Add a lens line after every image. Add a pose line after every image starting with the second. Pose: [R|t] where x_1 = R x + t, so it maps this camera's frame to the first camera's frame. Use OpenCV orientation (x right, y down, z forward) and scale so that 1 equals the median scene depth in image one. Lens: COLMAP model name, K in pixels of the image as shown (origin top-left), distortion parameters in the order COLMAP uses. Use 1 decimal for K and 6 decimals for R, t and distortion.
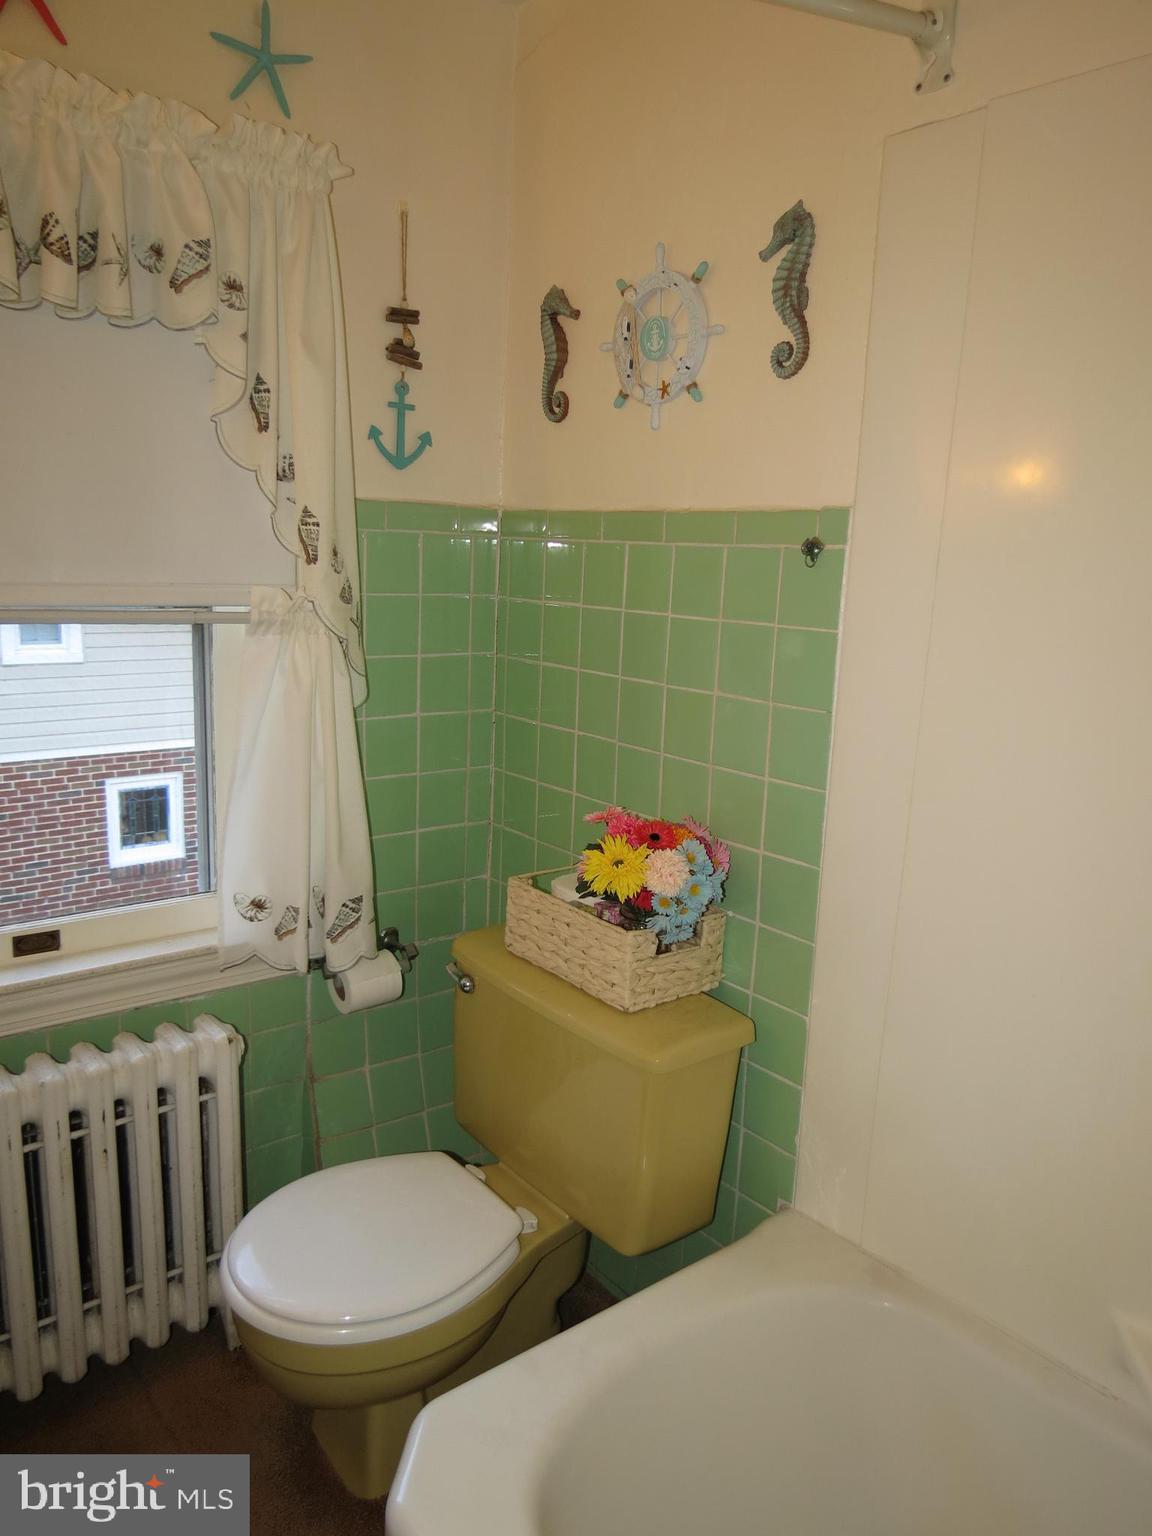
lens RADIAL K [[1098.8, 0, 576.4], [0, 1098.8, 772.0], [0, 0, 1]] dist [-0.034371, 0.015768]
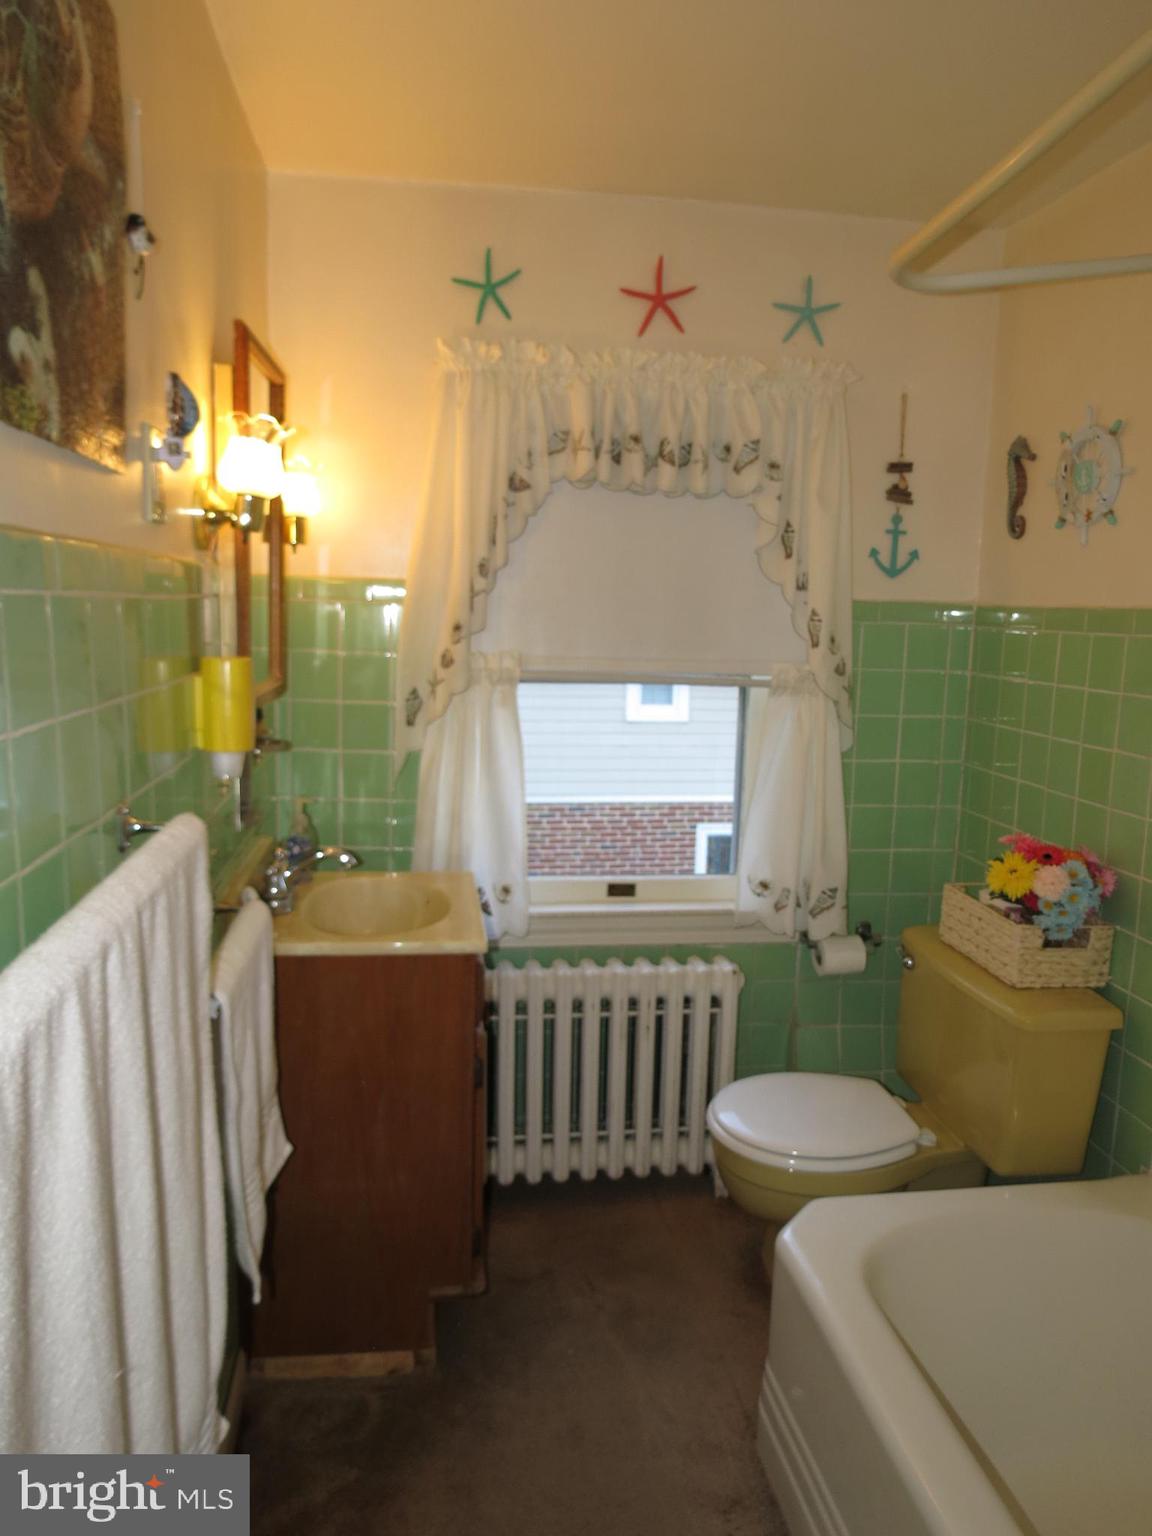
lens RADIAL K [[1098.8, 0, 580.3], [0, 1098.8, 766.9], [0, 0, 1]] dist [-0.034371, 0.015768]
pose [[0.863656, 0.056633, -0.500890, 0.223066], [-0.091109, 0.994841, -0.044614, 0.058463], [0.495779, 0.084167, 0.864361, -0.387256]]
